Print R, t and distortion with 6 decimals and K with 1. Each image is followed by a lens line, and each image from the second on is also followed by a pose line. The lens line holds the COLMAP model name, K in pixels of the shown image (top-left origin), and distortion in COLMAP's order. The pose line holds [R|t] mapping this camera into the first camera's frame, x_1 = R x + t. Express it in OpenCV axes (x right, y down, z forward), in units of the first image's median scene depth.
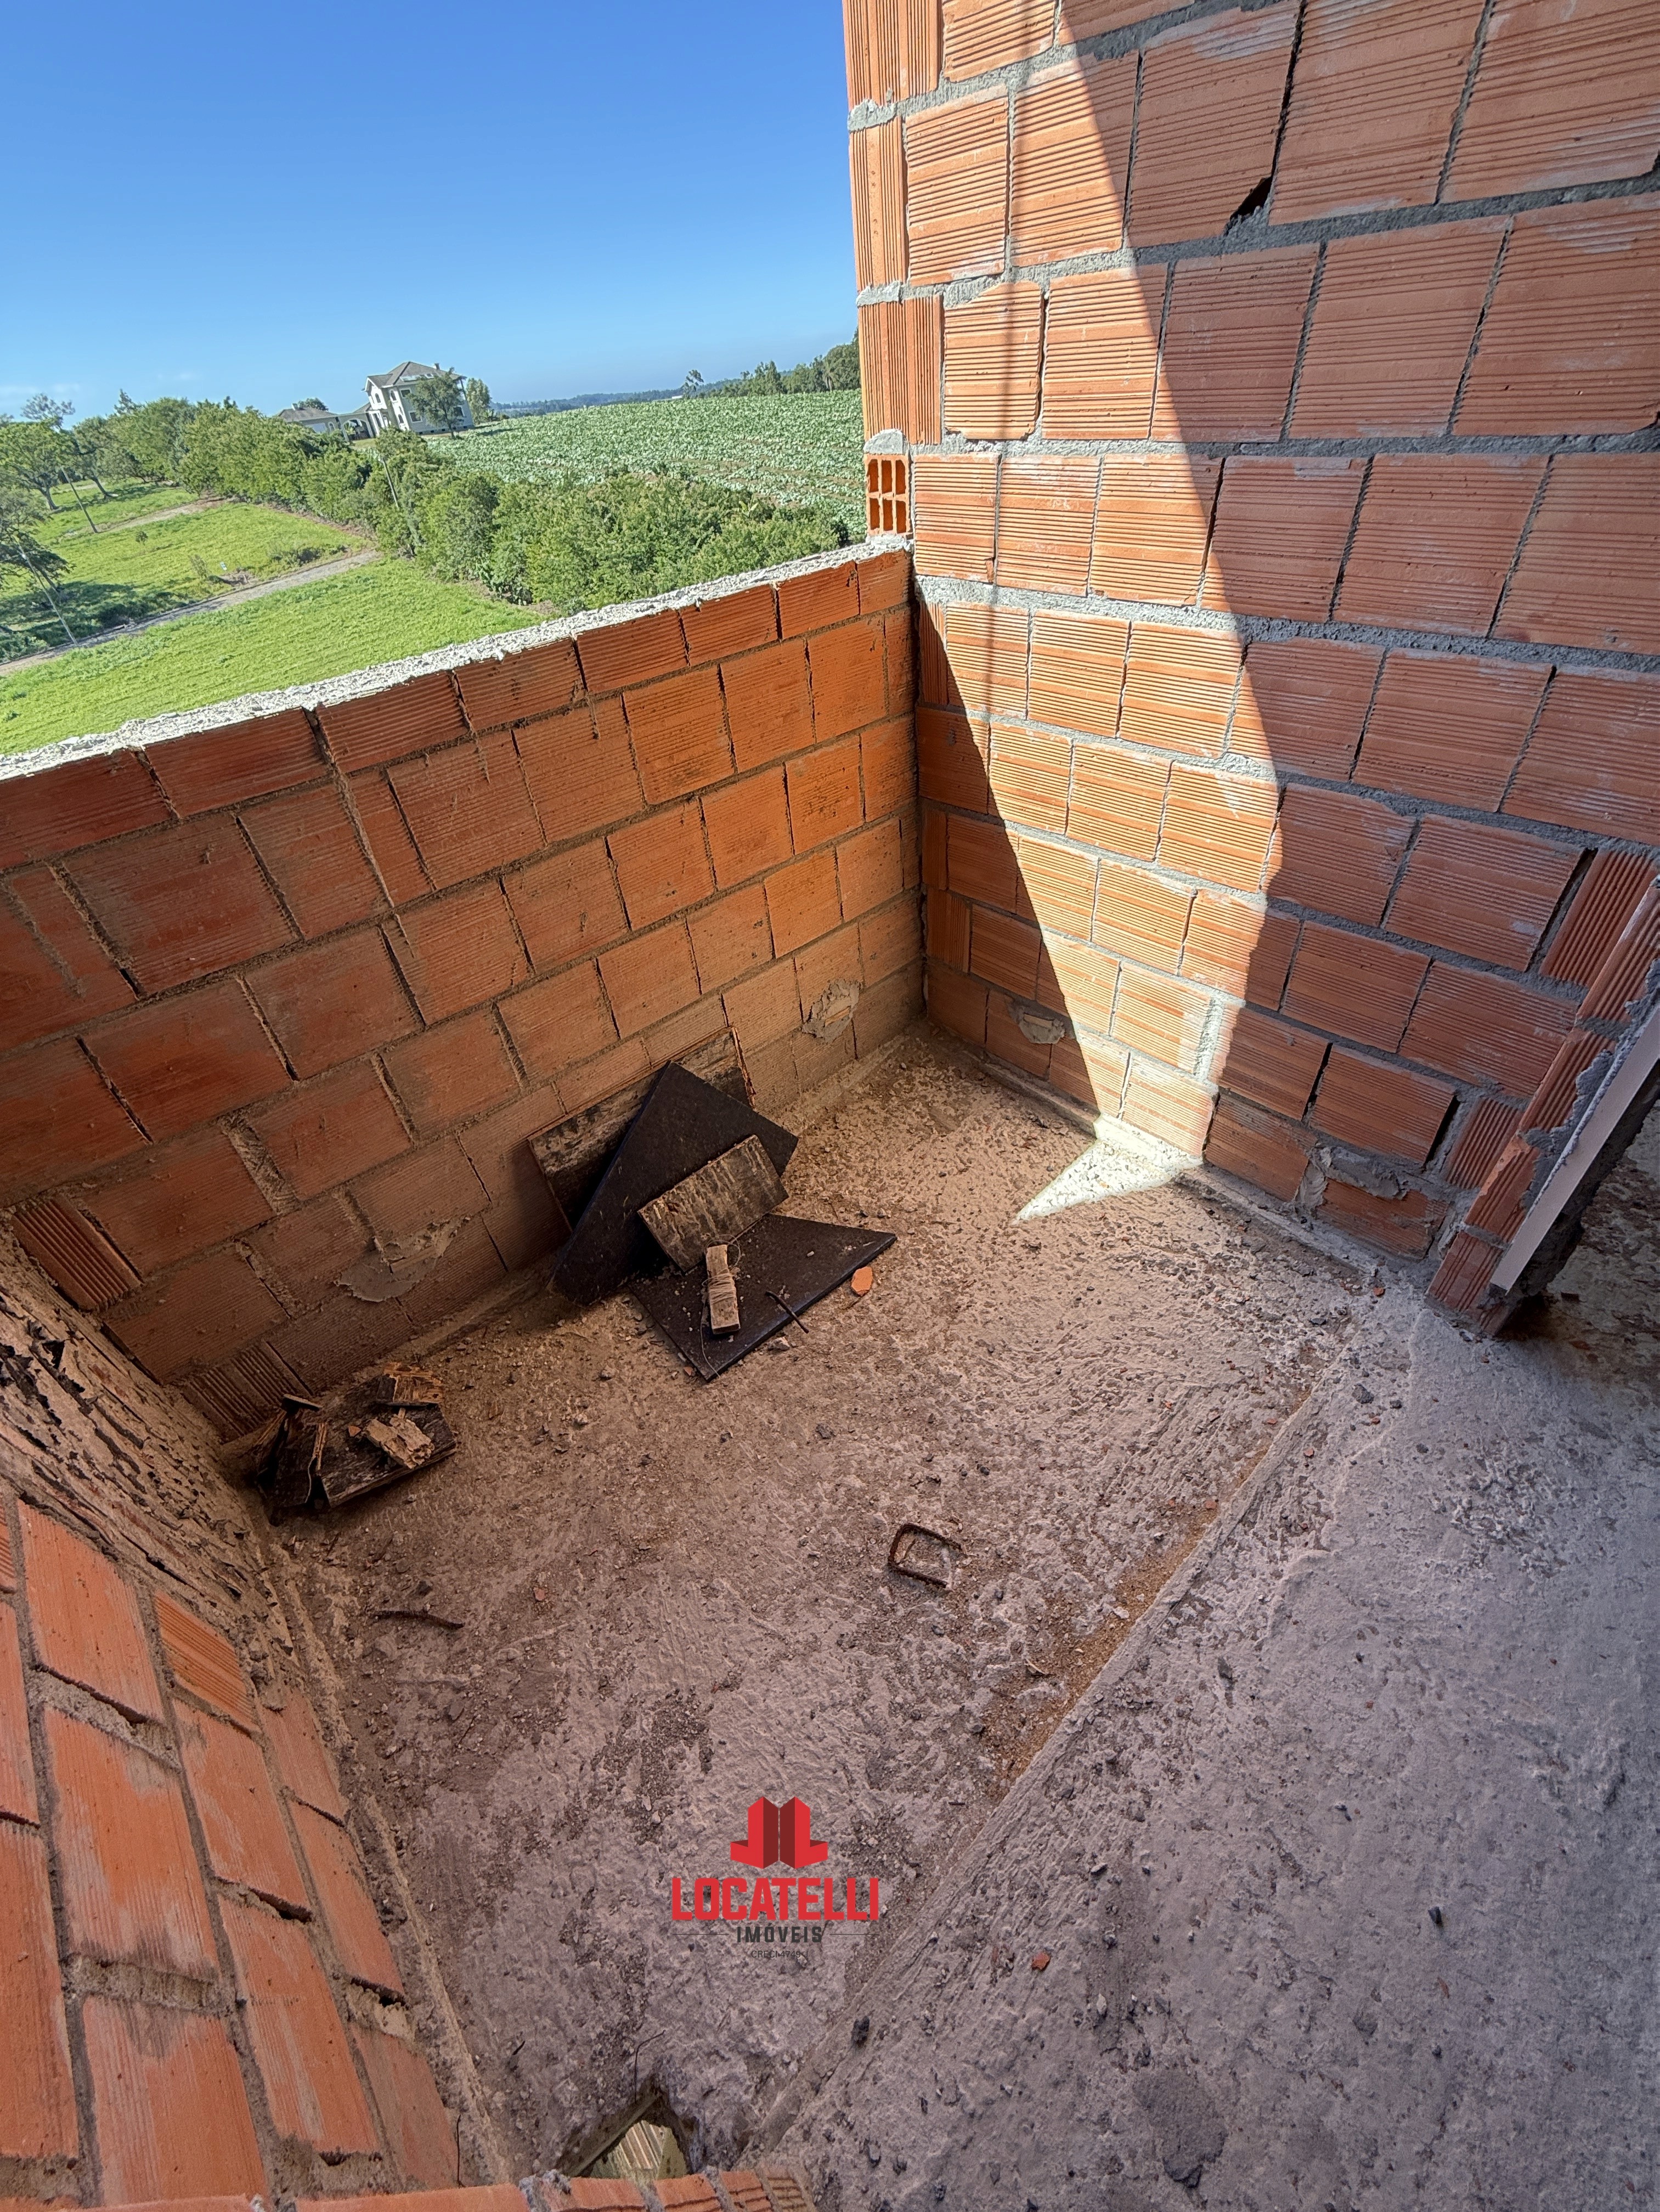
lens RADIAL K [[878.8, 0, 832.6], [0, 878.8, 1100.1], [0, 0, 1]] dist [-0.001924, 0.000770]
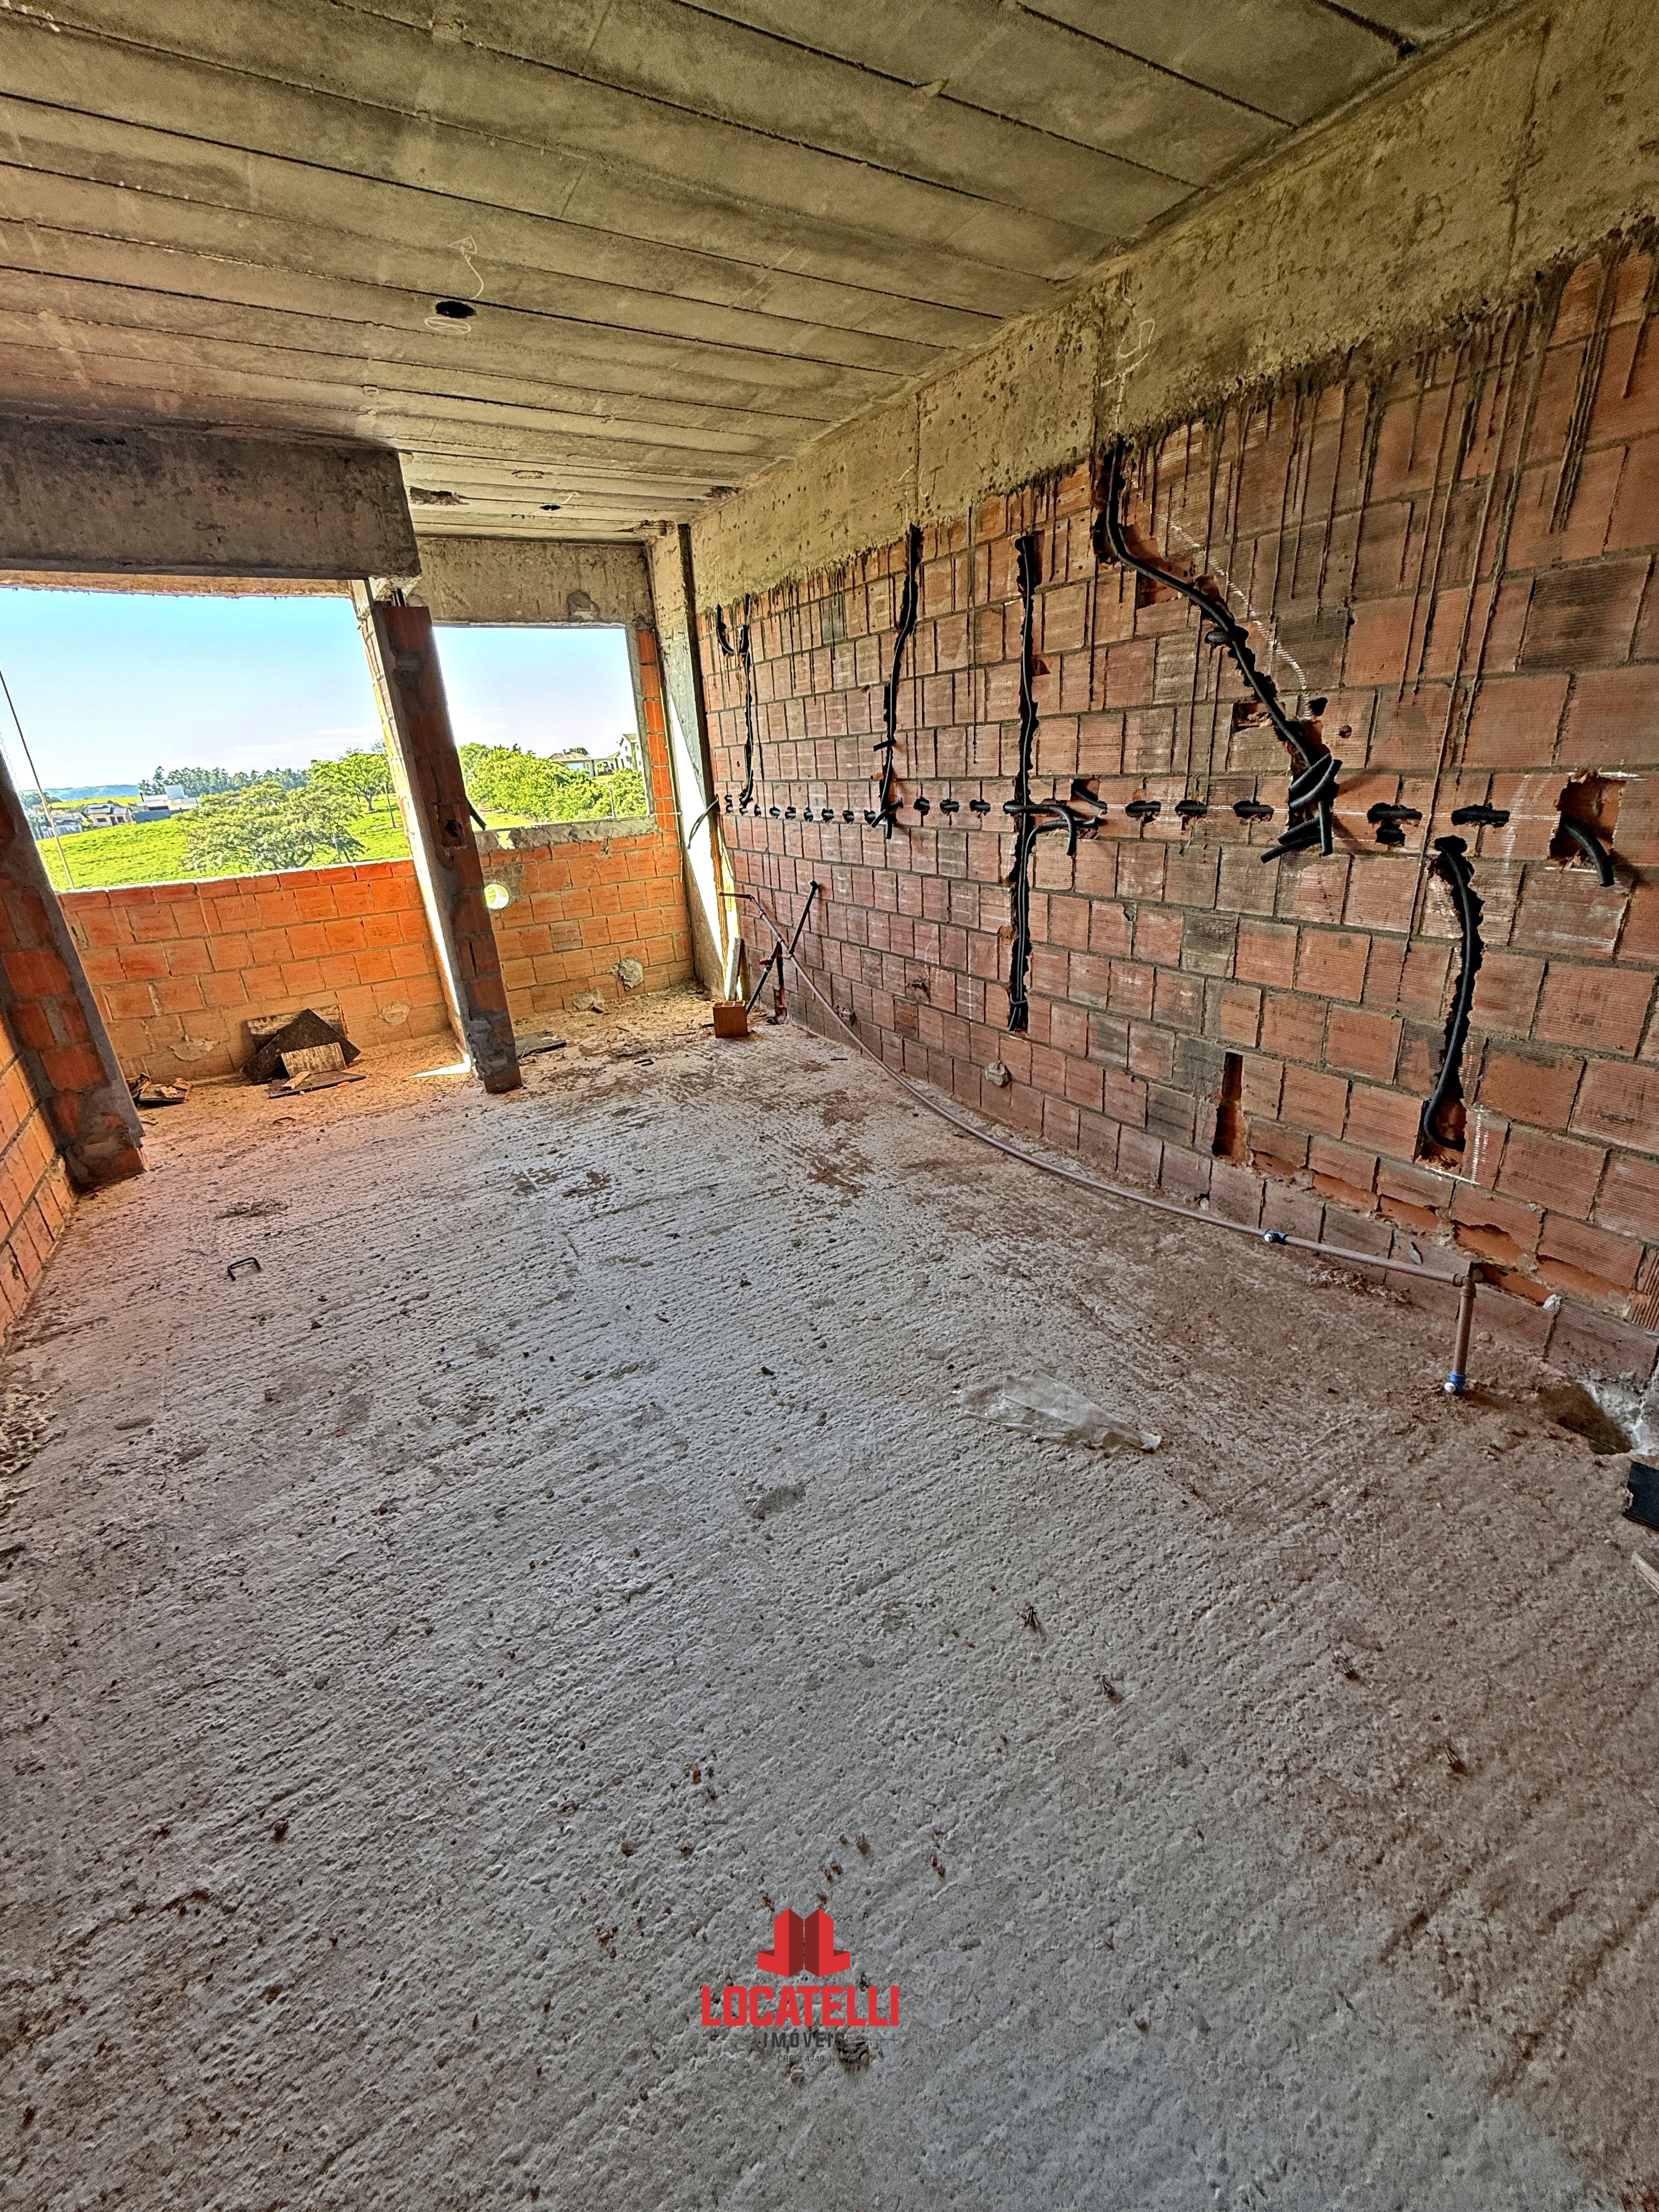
lens RADIAL K [[878.8, 0, 831.5], [0, 878.8, 1099.3], [0, 0, 1]] dist [-0.001924, 0.000770]
pose [[0.982932, 0.099359, -0.154830, 2.092615], [-0.141078, 0.947259, -0.287744, 0.871965], [0.118074, 0.304676, 0.945109, -1.521700]]
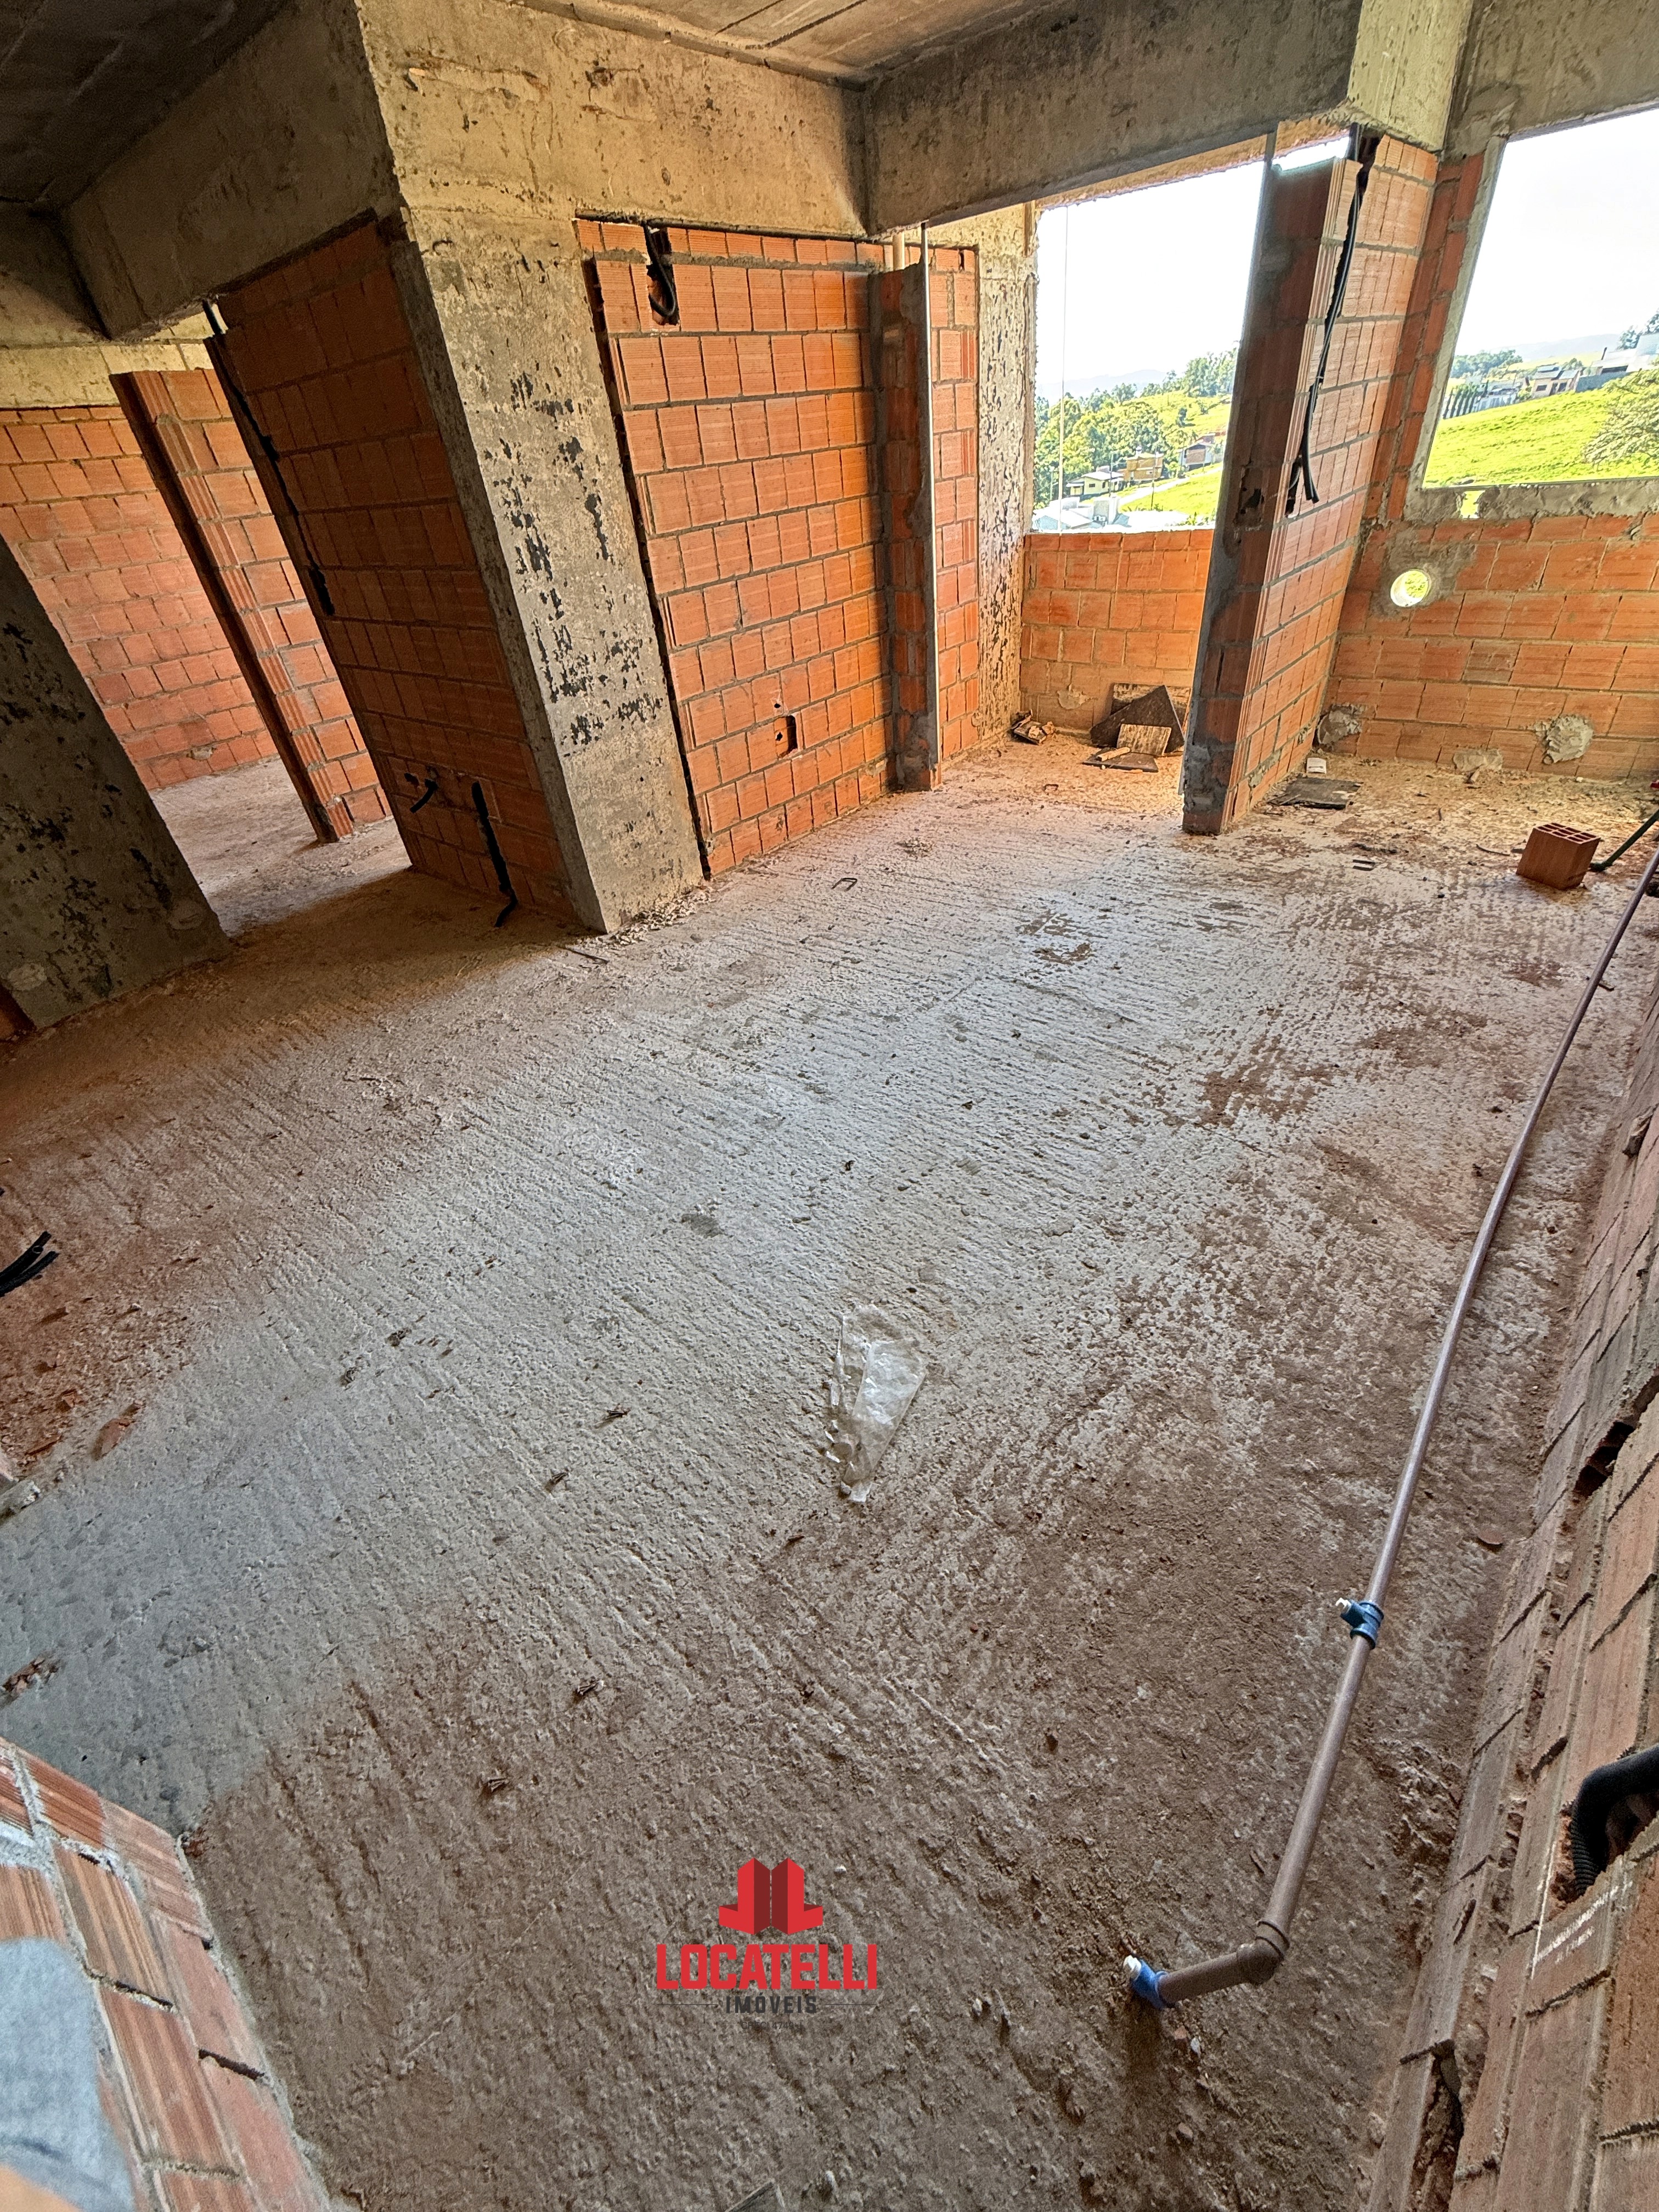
lens RADIAL K [[878.8, 0, 829.3], [0, 878.8, 1099.1], [0, 0, 1]] dist [-0.001924, 0.000770]
pose [[0.153915, 0.652417, -0.742066, 2.838954], [-0.566635, 0.673533, 0.474635, 0.134692], [0.809466, 0.347428, 0.473349, -0.846368]]
